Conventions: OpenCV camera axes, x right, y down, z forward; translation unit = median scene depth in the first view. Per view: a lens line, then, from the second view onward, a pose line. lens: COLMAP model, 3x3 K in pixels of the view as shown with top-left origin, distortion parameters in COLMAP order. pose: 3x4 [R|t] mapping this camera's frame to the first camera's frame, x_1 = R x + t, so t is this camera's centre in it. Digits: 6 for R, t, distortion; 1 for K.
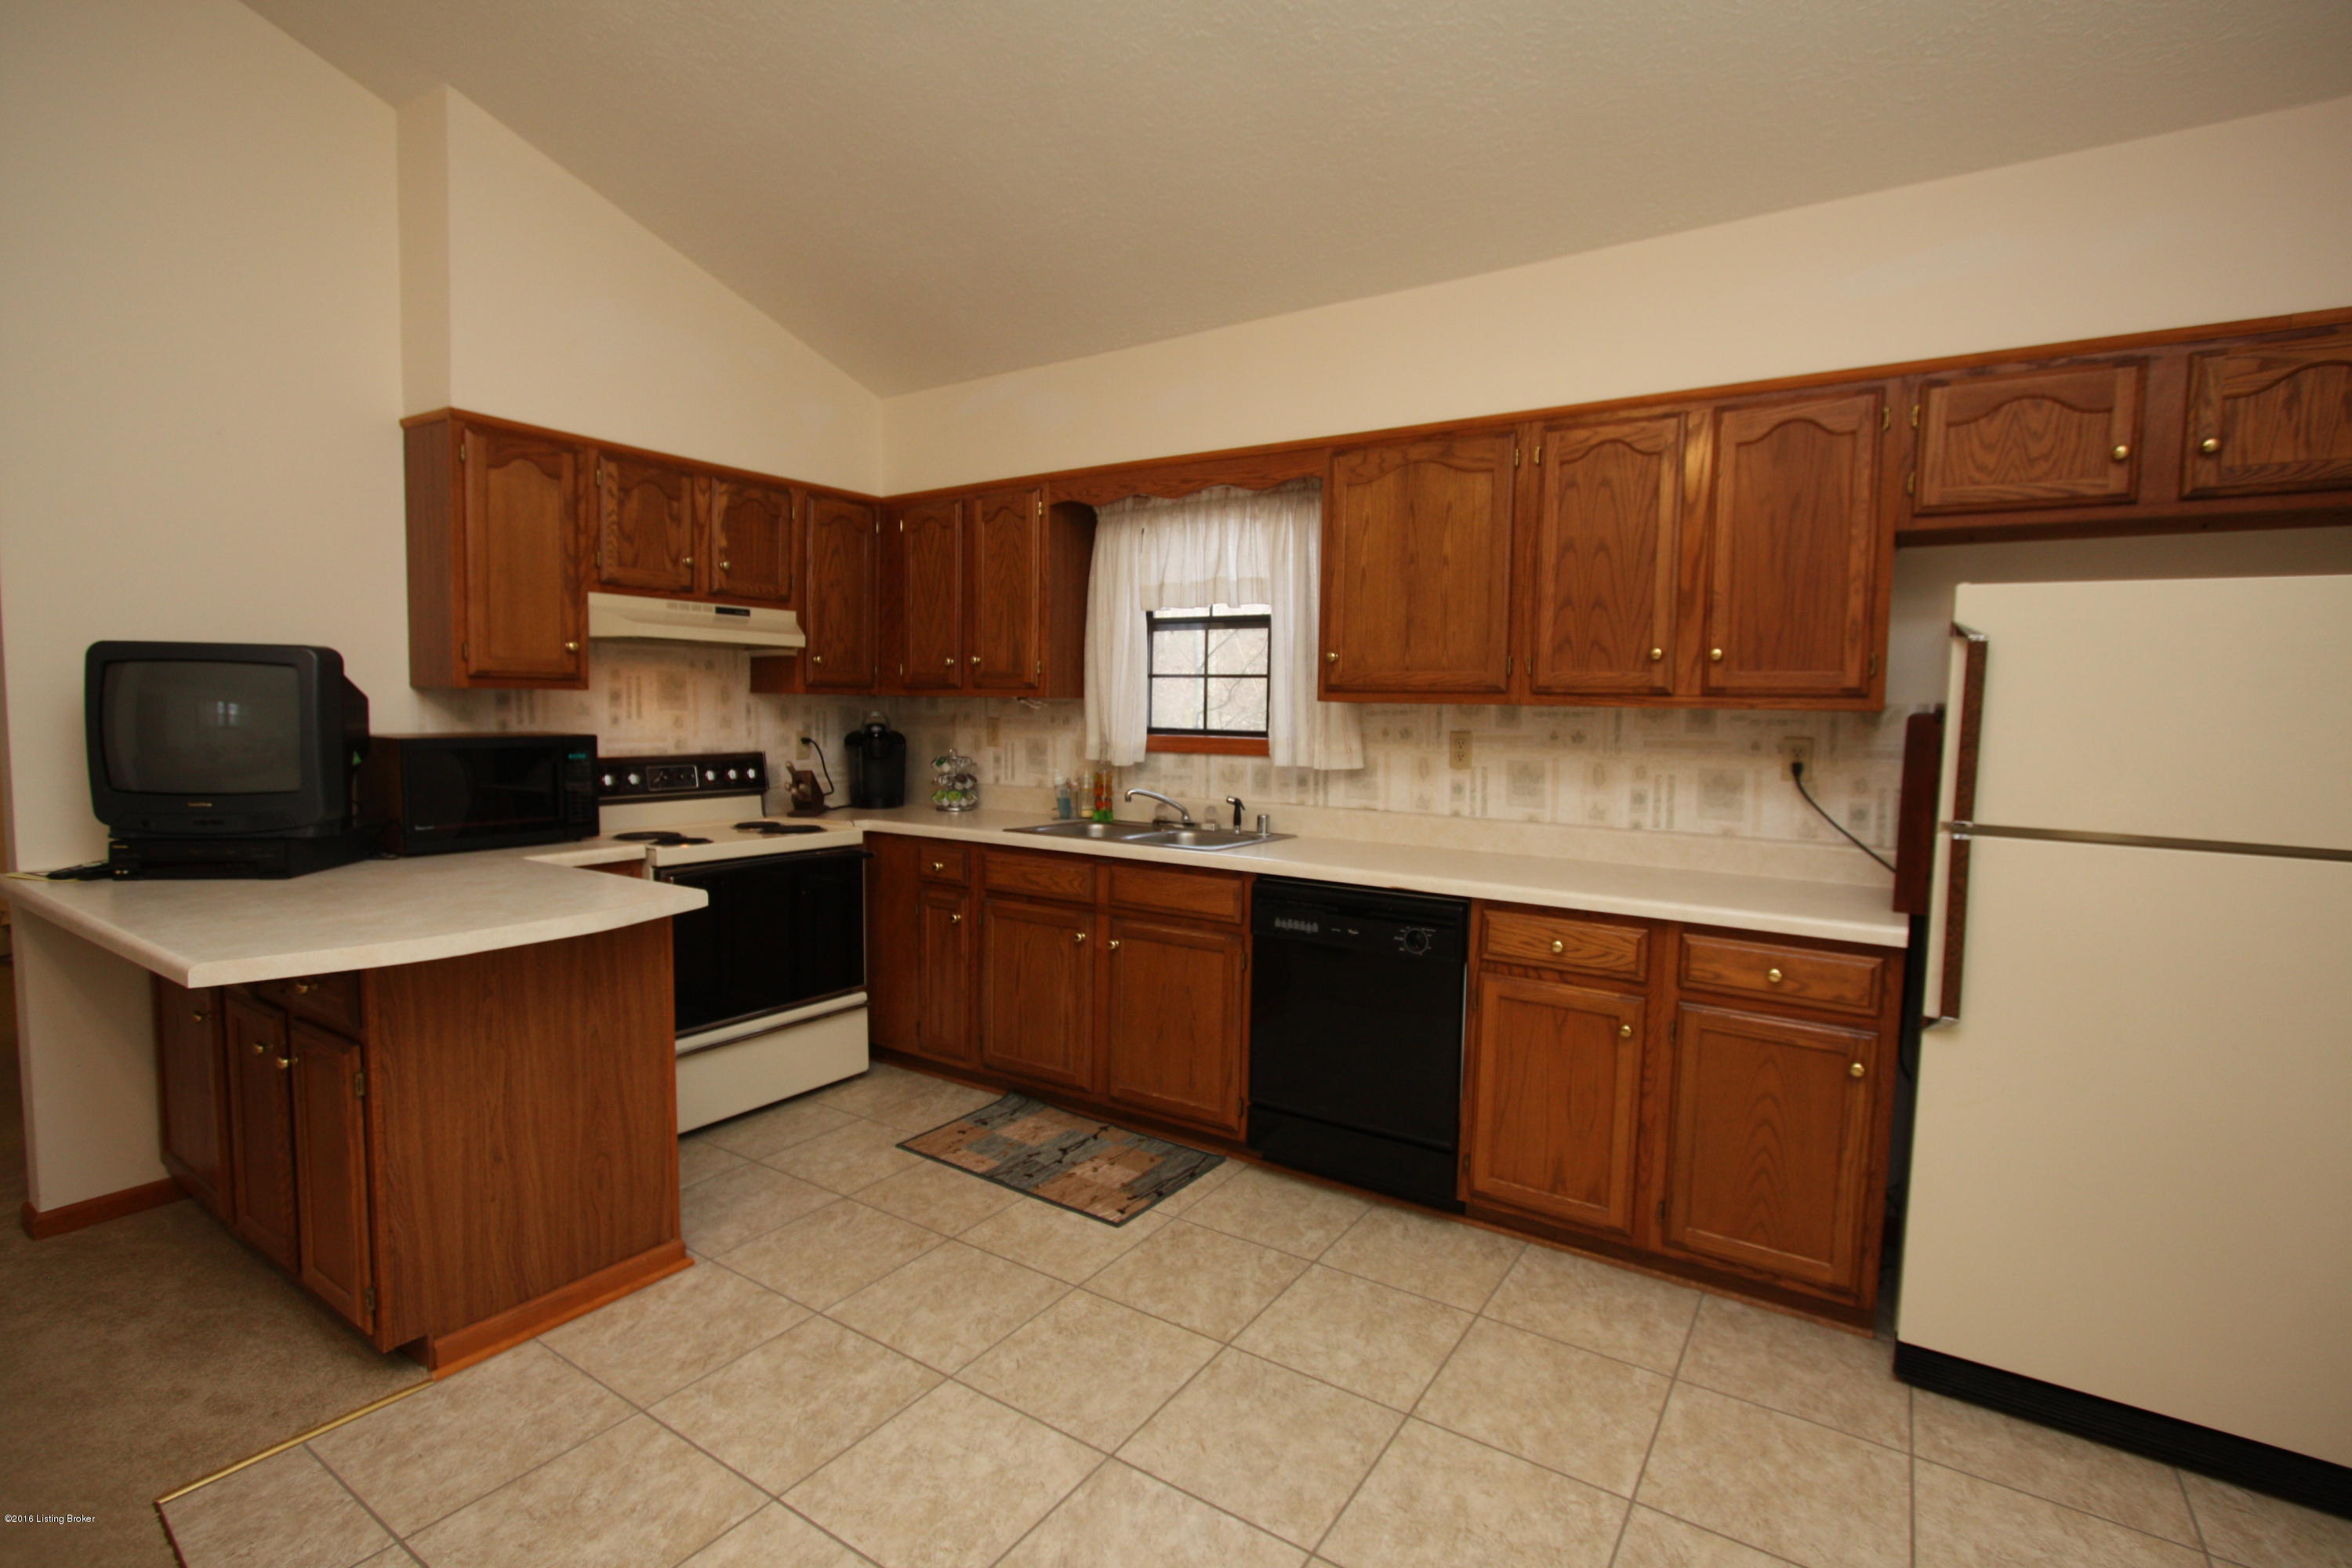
lens RADIAL K [[1095.8, 0, 1173.7], [0, 1095.8, 788.4], [0, 0, 1]] dist [-0.018083, 0.002295]
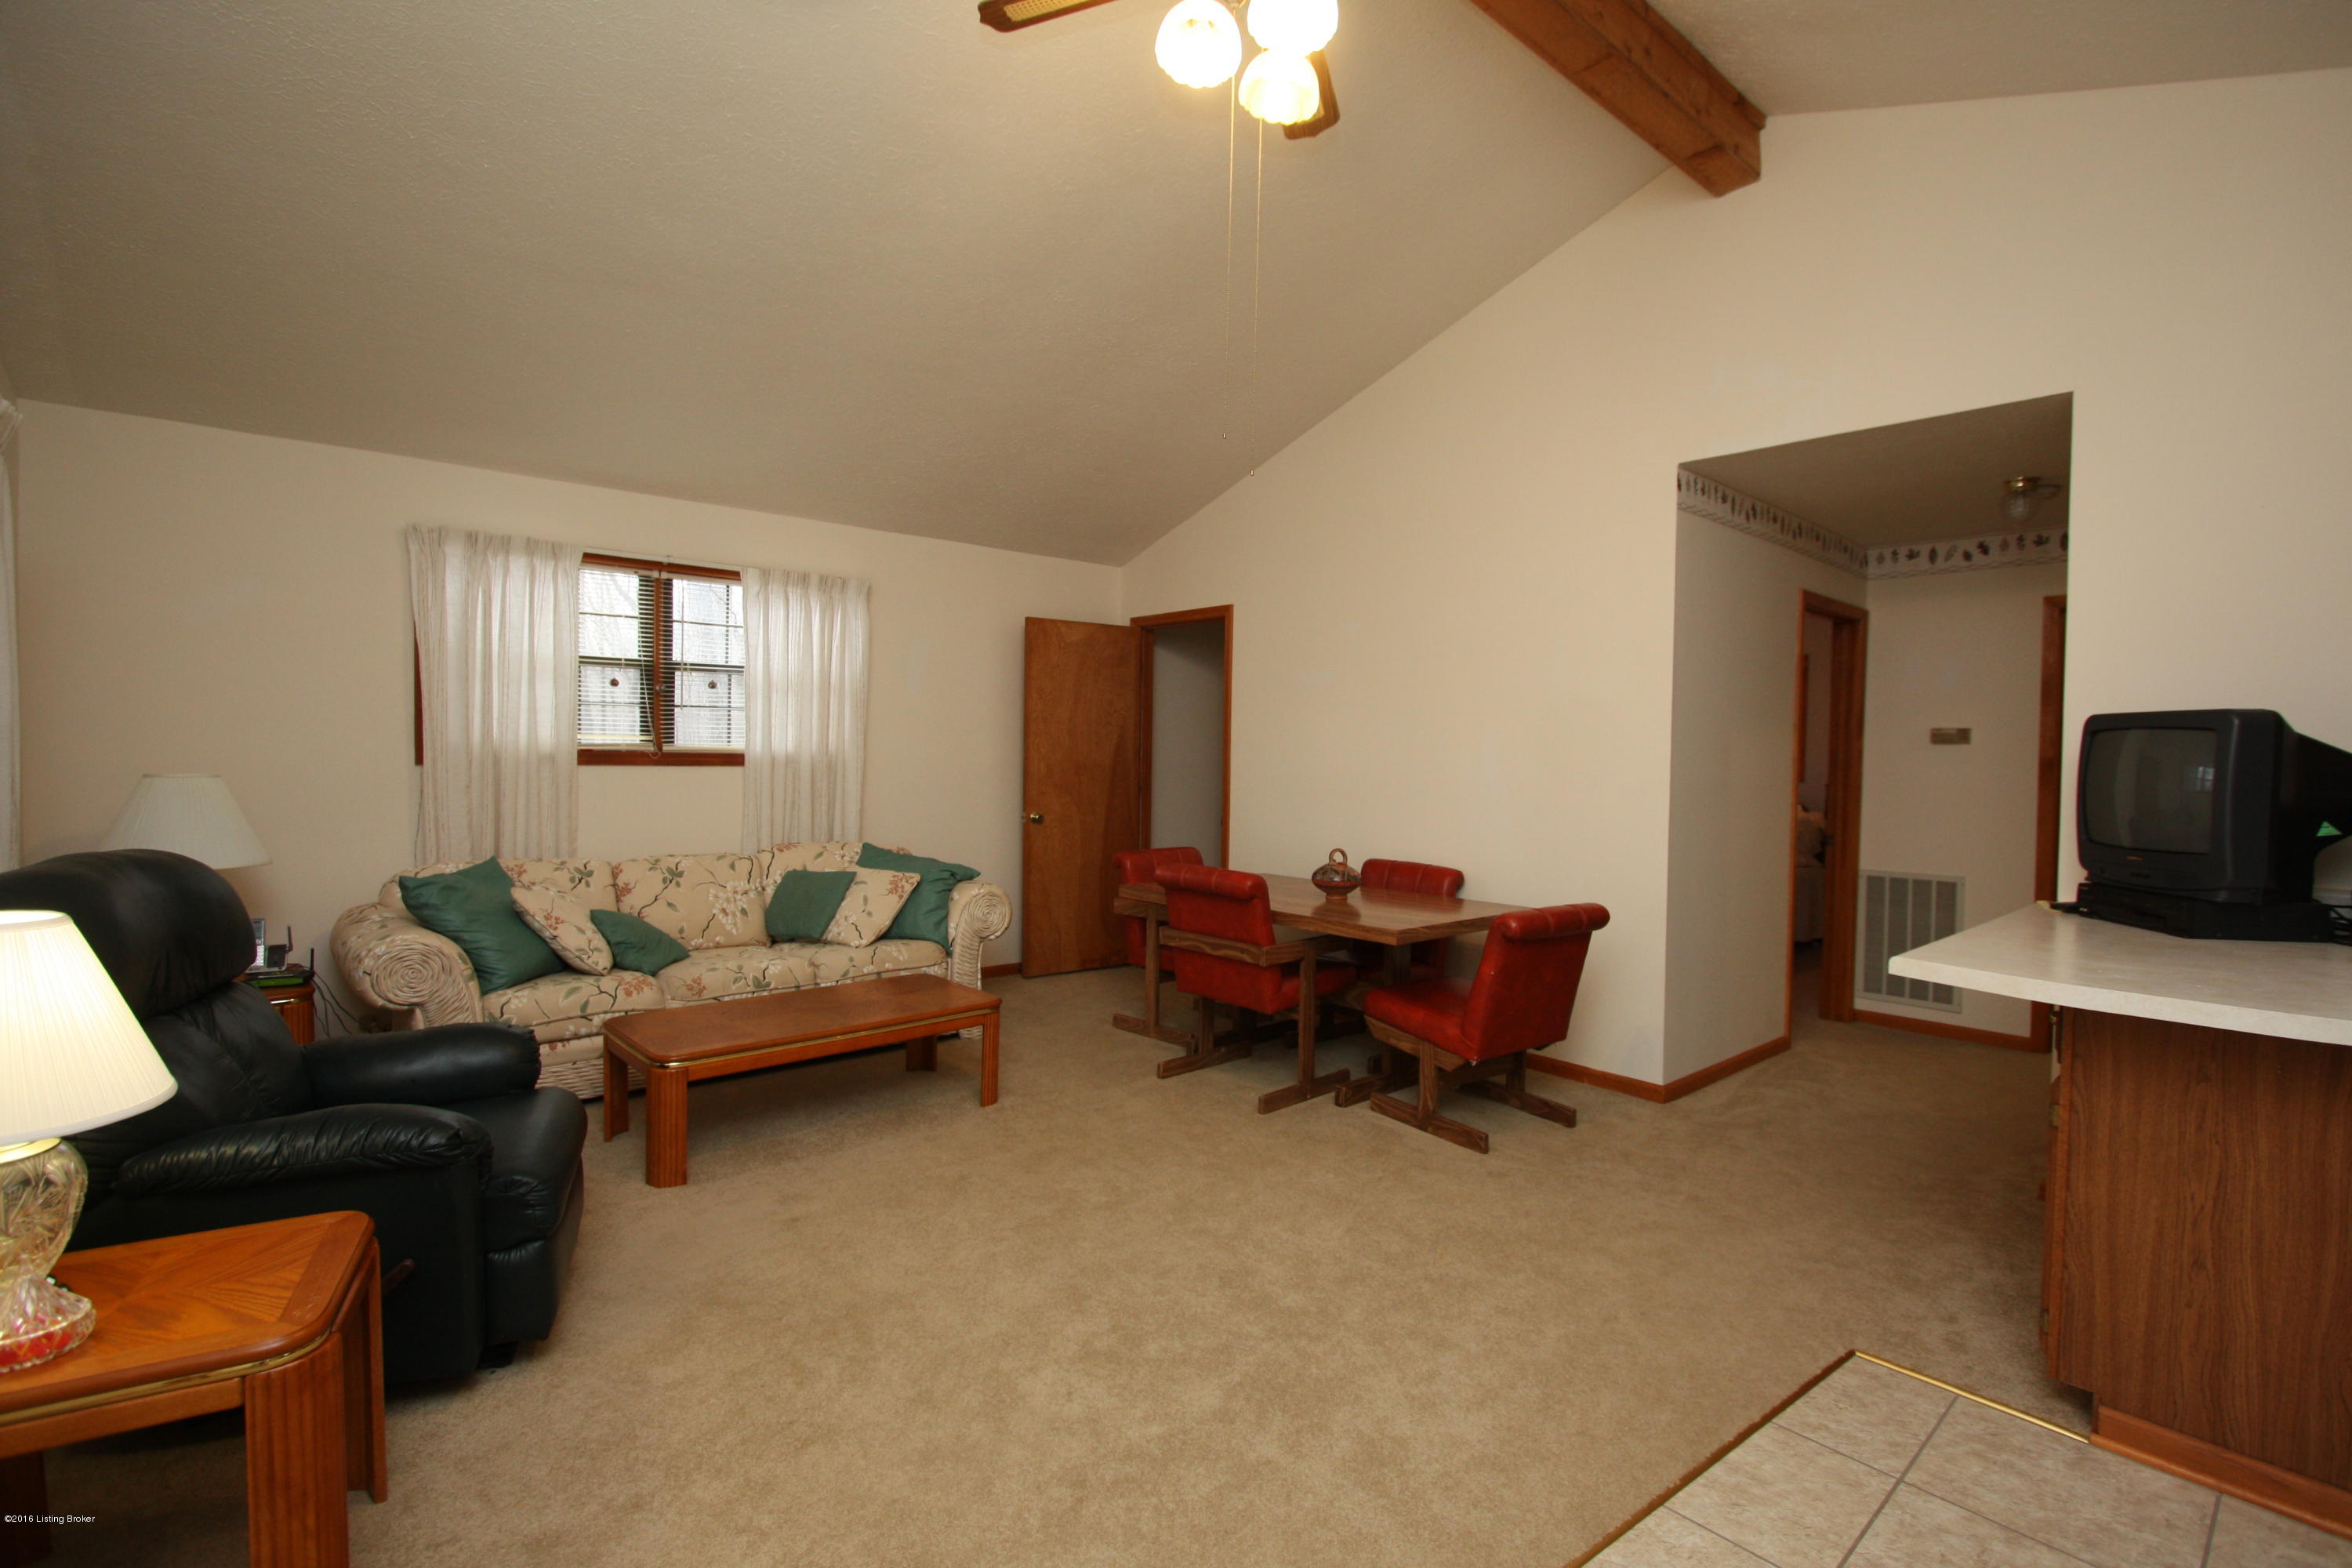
lens RADIAL K [[1095.8, 0, 1181.7], [0, 1095.8, 788.9], [0, 0, 1]] dist [-0.018083, 0.002295]
pose [[-0.270751, 0.012187, -0.962572, 0.475134], [-0.092746, 0.994938, 0.038685, -0.008554], [0.958171, 0.099749, -0.268250, 0.399686]]
